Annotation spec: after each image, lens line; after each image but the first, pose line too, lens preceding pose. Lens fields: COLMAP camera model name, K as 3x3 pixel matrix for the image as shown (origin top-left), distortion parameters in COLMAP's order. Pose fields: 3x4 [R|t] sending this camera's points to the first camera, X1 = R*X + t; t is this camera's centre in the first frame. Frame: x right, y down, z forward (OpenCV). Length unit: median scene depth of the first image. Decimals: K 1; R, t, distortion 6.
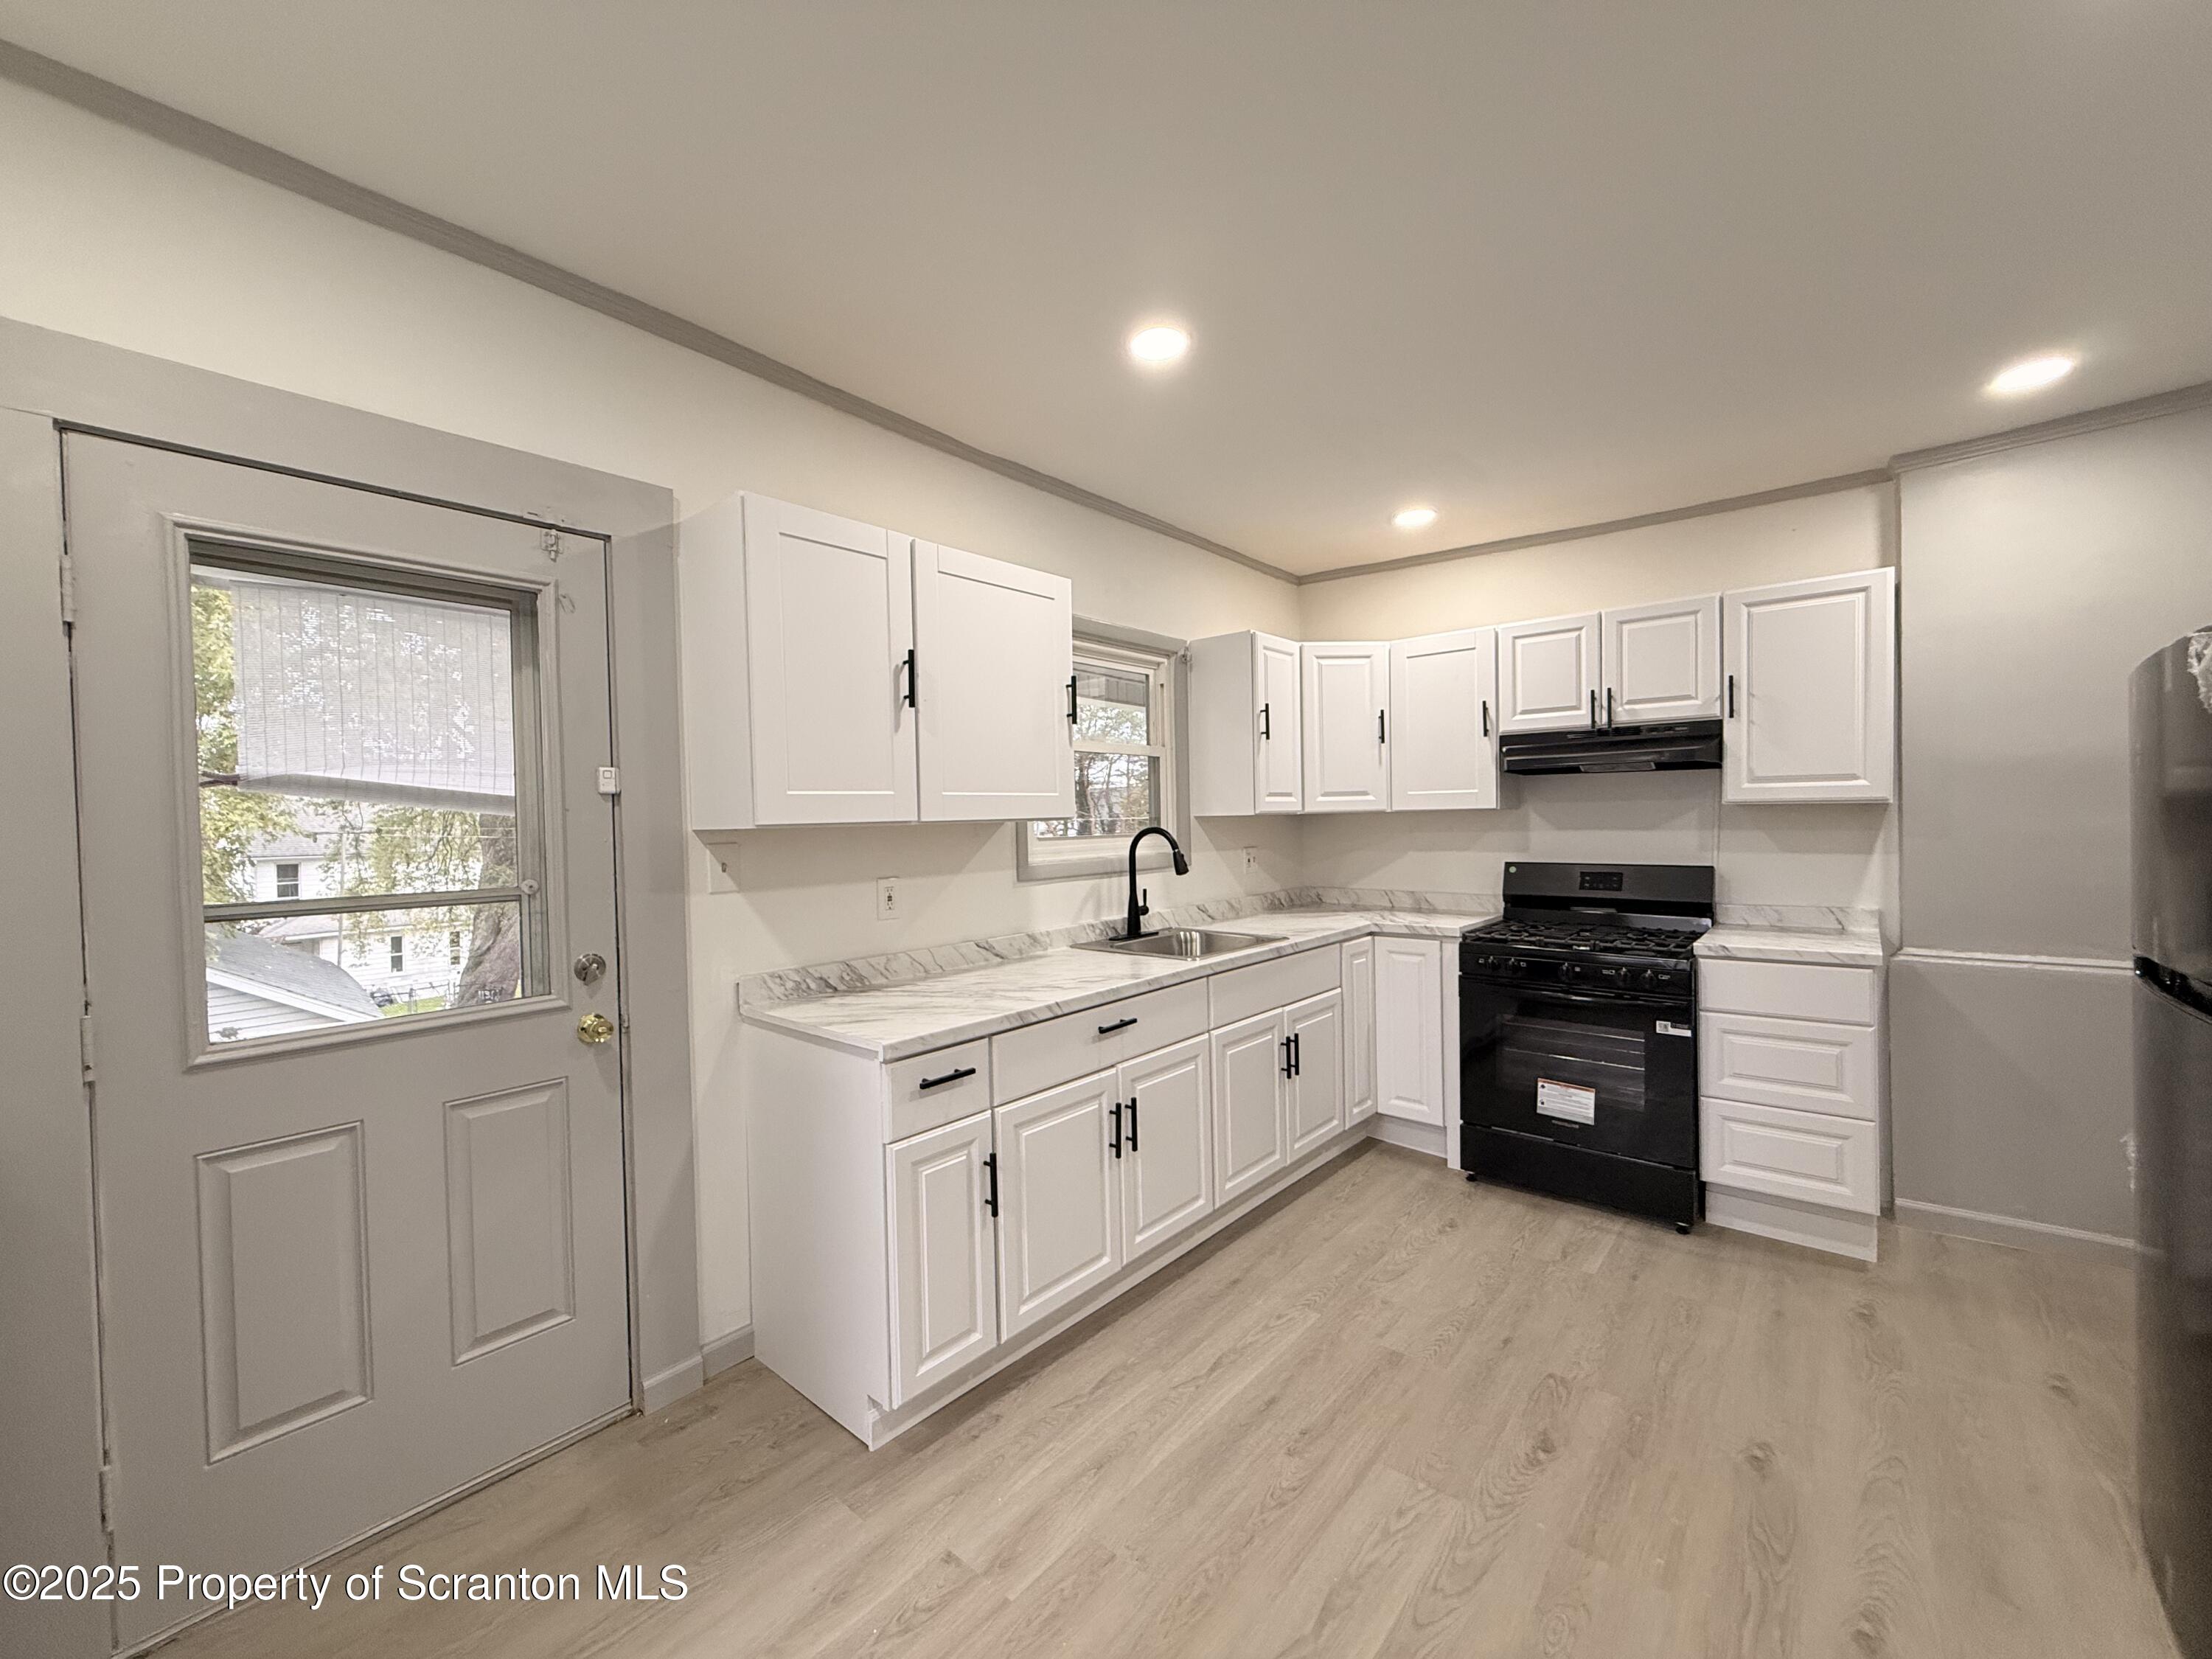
lens RADIAL K [[884.2, 0, 1100.7], [0, 884.2, 827.9], [0, 0, 1]] dist [-0.003927, -0.000784]
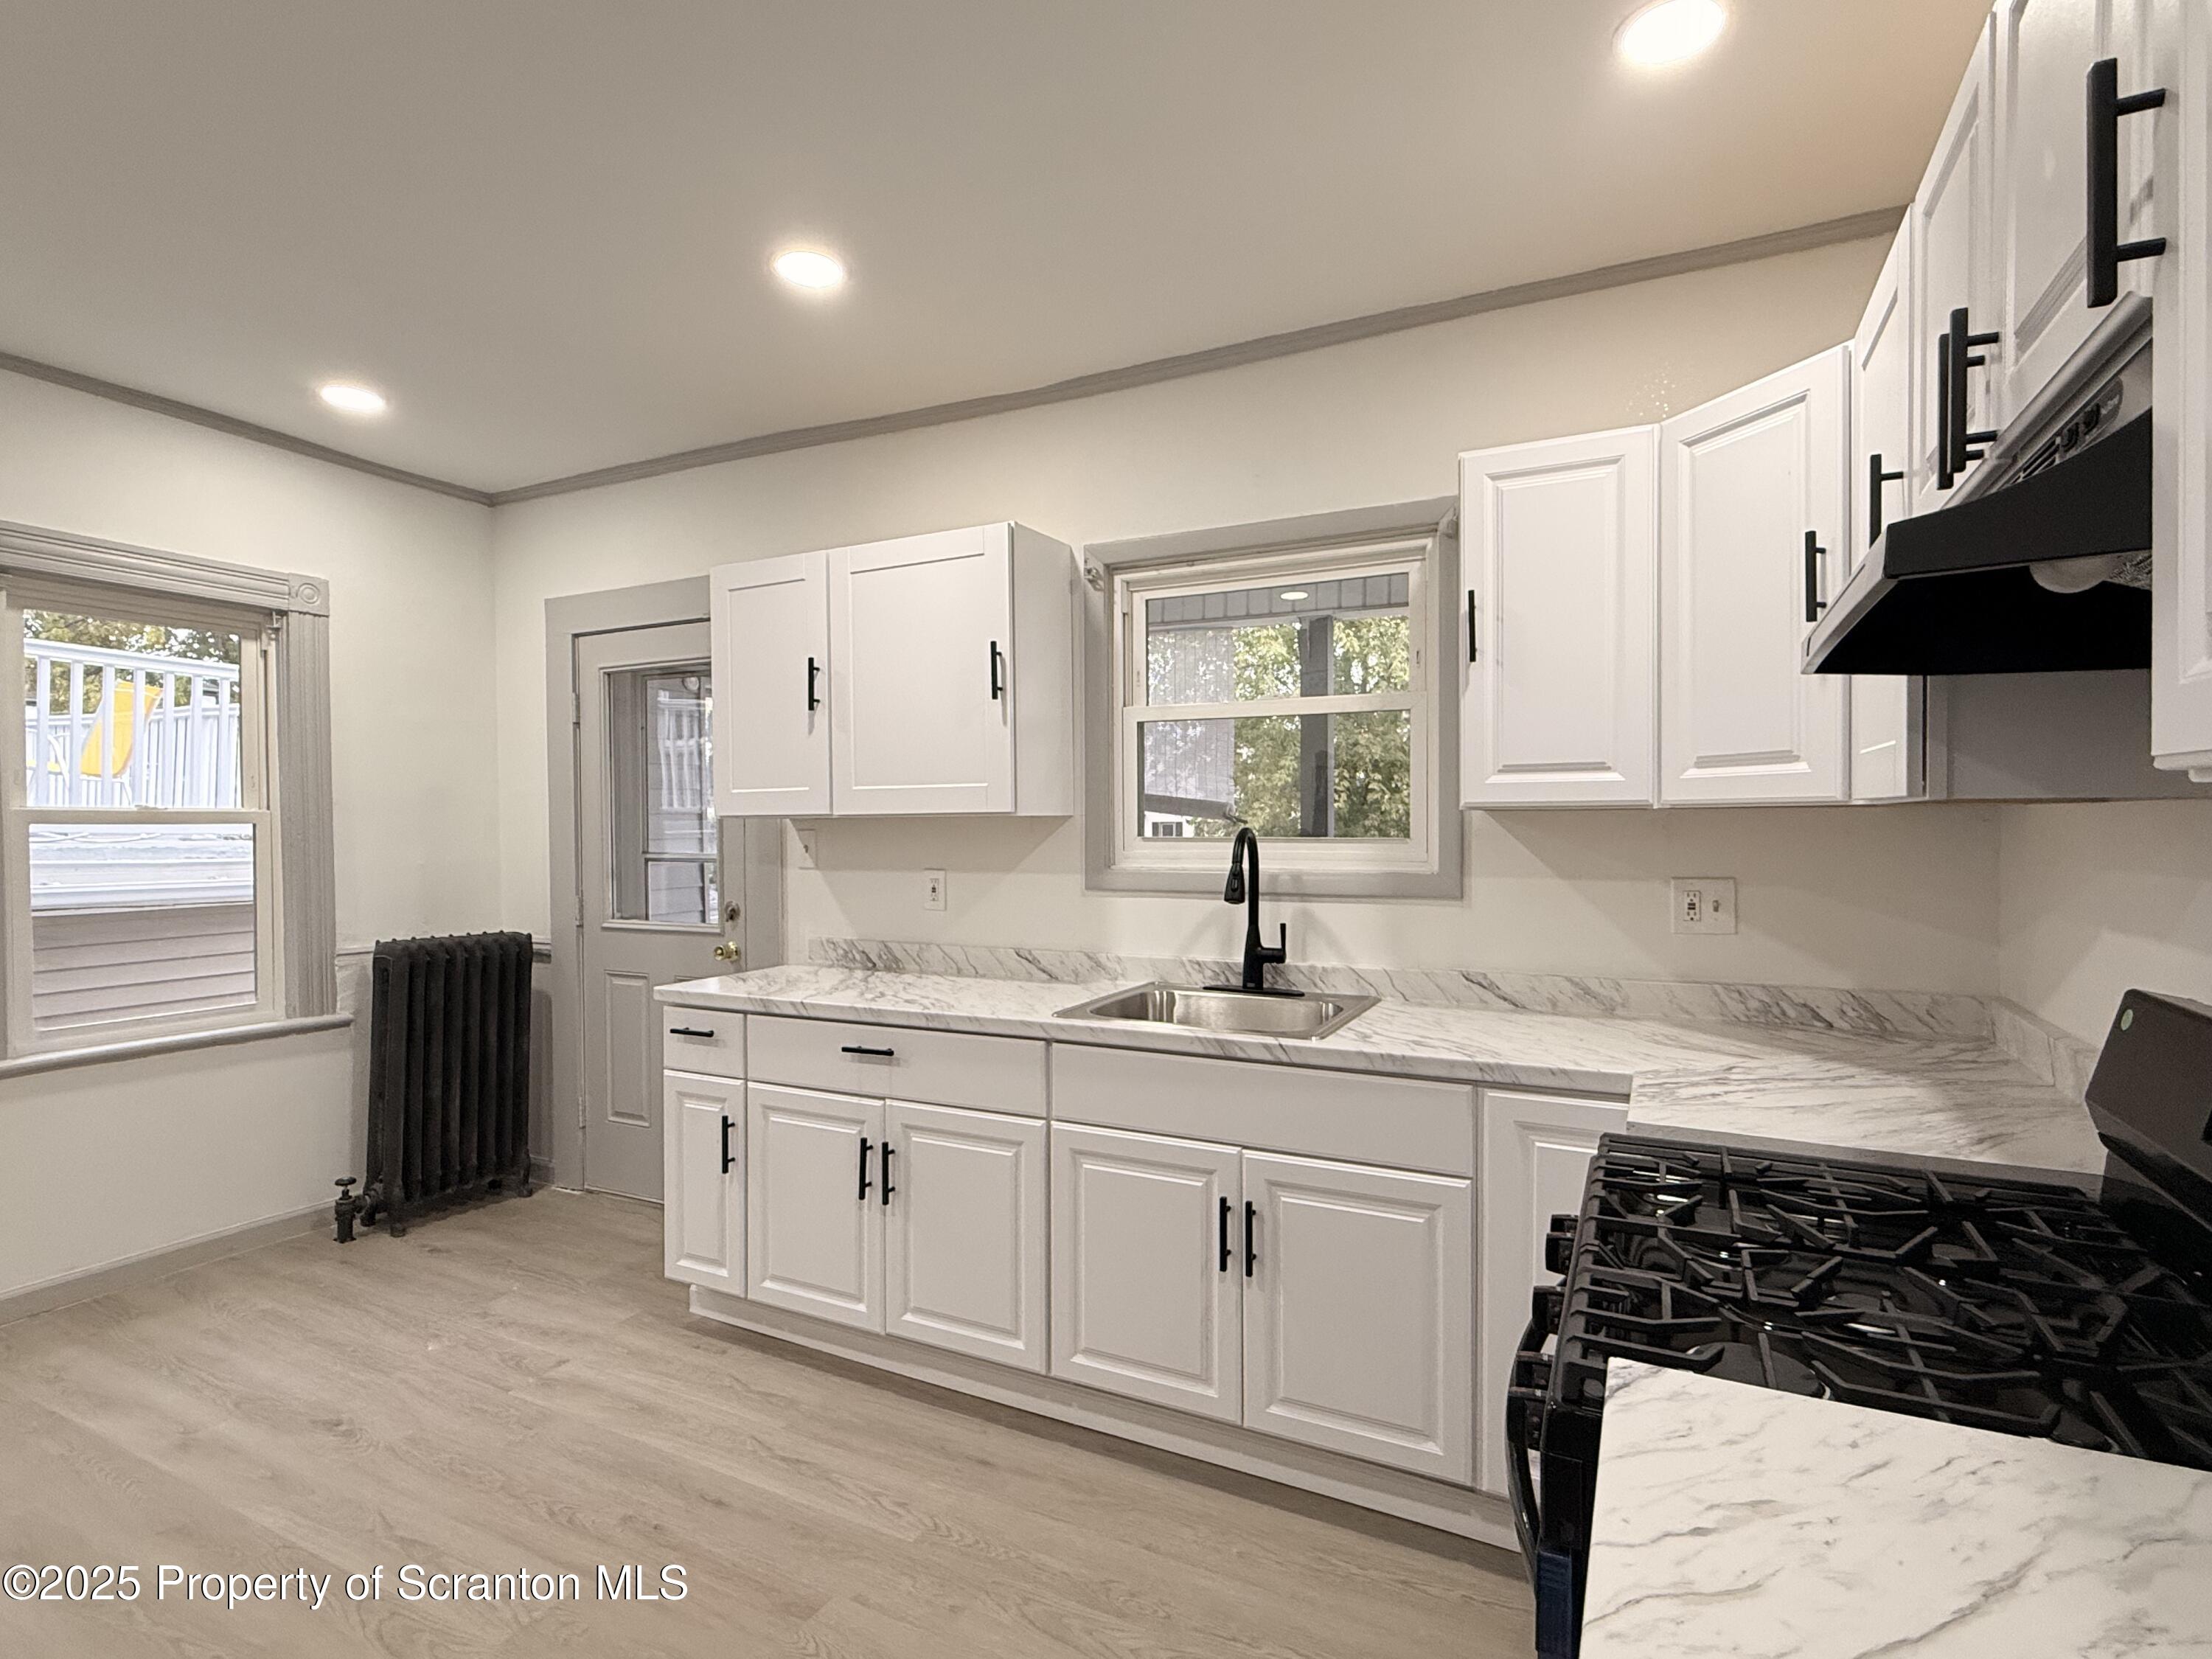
lens RADIAL K [[1108.5, 0, 1105.5], [0, 1108.5, 829.2], [0, 0, 1]] dist [-0.002404, -0.000939]
pose [[0.239442, 0.027313, -0.970527, 0.922993], [-0.010911, 0.999617, 0.025440, -0.021925], [0.970849, 0.004498, 0.239648, 0.782291]]
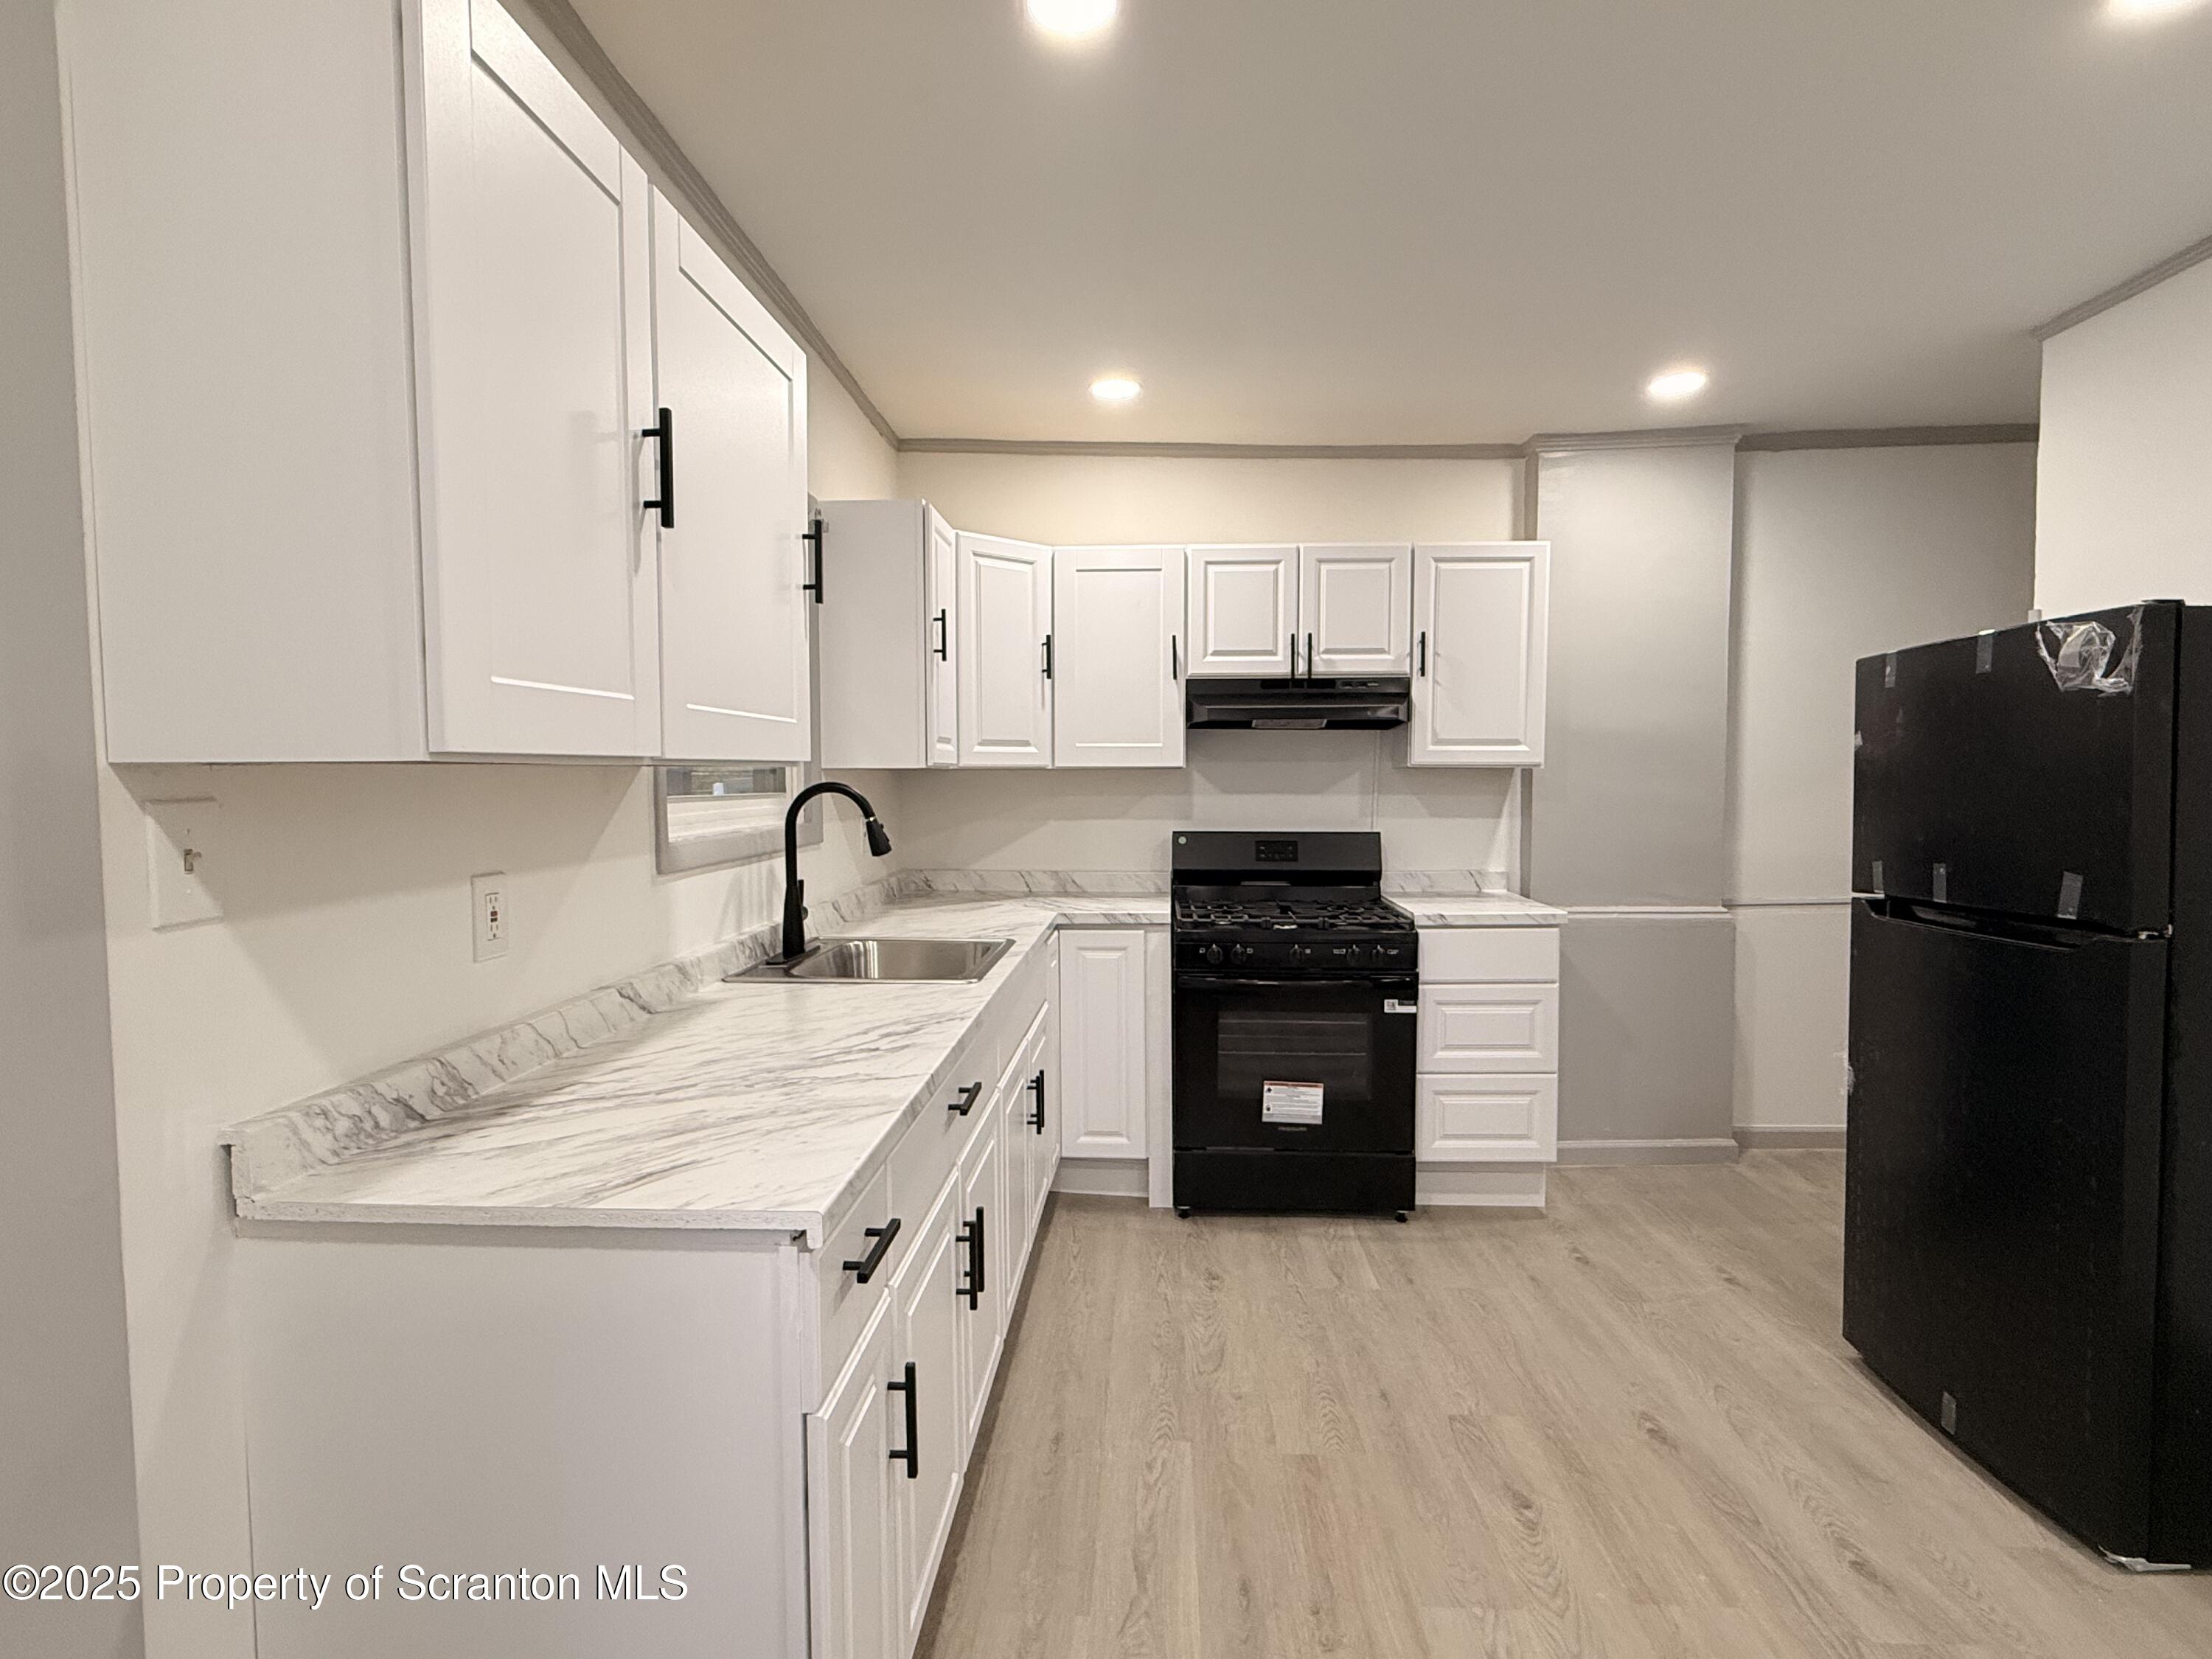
lens RADIAL K [[1108.5, 0, 1109.8], [0, 1108.5, 832.1], [0, 0, 1]] dist [-0.002404, -0.000939]
pose [[0.785621, -0.013243, 0.618566, -0.308790], [-0.005887, 0.999566, 0.028877, 0.011921], [-0.618679, -0.026328, 0.785202, 0.272156]]
